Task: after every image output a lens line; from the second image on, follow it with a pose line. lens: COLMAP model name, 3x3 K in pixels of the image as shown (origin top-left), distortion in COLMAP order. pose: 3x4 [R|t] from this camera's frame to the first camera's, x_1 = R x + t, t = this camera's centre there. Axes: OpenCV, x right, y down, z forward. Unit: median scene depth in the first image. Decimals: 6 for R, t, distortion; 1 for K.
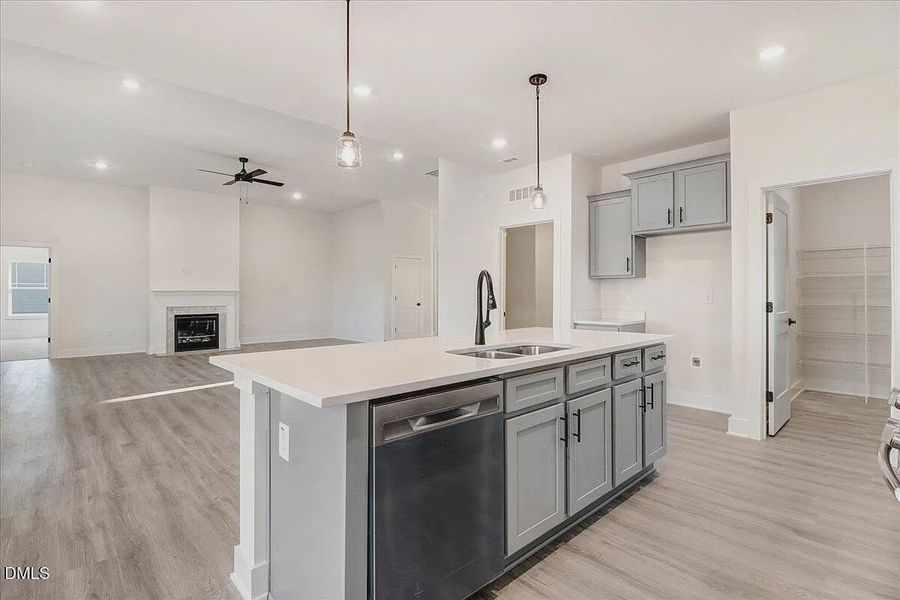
lens RADIAL K [[430.5, 0, 450.9], [0, 430.5, 288.3], [0, 0, 1]] dist [0.001403, -0.017817]
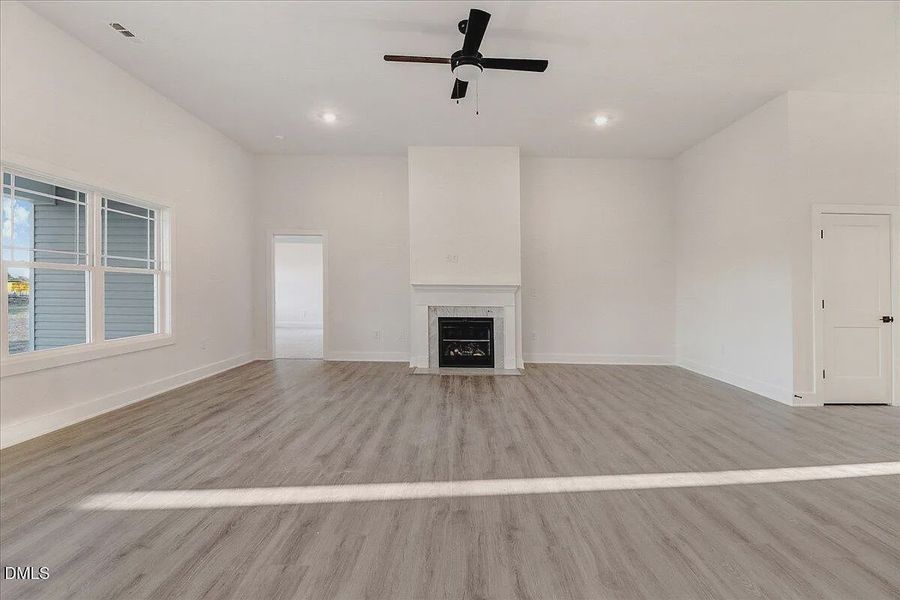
lens RADIAL K [[430.5, 0, 450.9], [0, 430.5, 288.3], [0, 0, 1]] dist [0.001403, -0.017817]
pose [[0.725294, 0.005134, -0.688420, -0.196096], [-0.005269, 0.999984, 0.001906, 0.018197], [0.688419, 0.002245, 0.725310, 0.783319]]
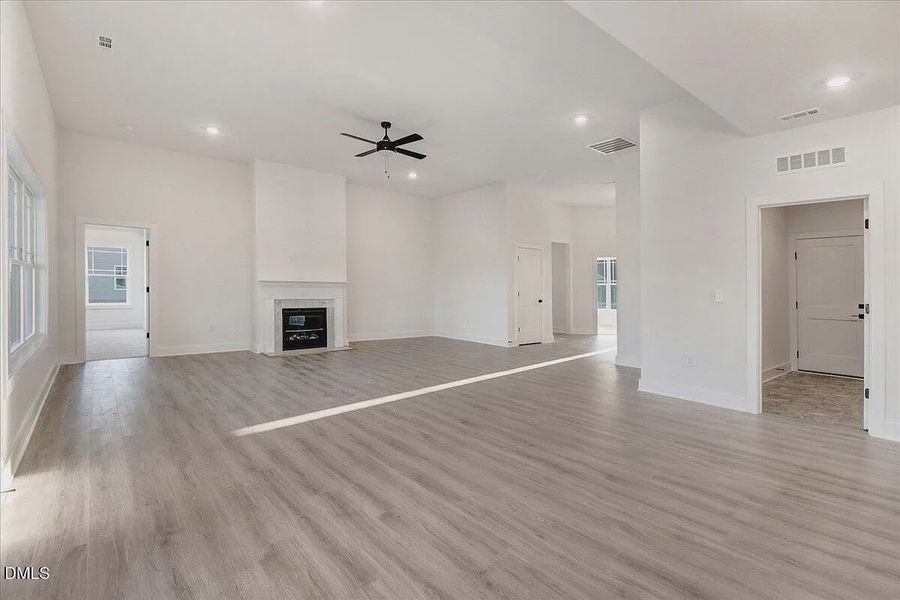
lens RADIAL K [[428.0, 0, 467.4], [0, 428.0, 290.7], [0, 0, 1]] dist [-0.002520, -0.018194]
pose [[0.999371, 0.019207, -0.029824, -0.392643], [-0.018728, 0.999692, 0.016272, 0.007219], [0.030127, -0.015703, 0.999423, 0.230110]]
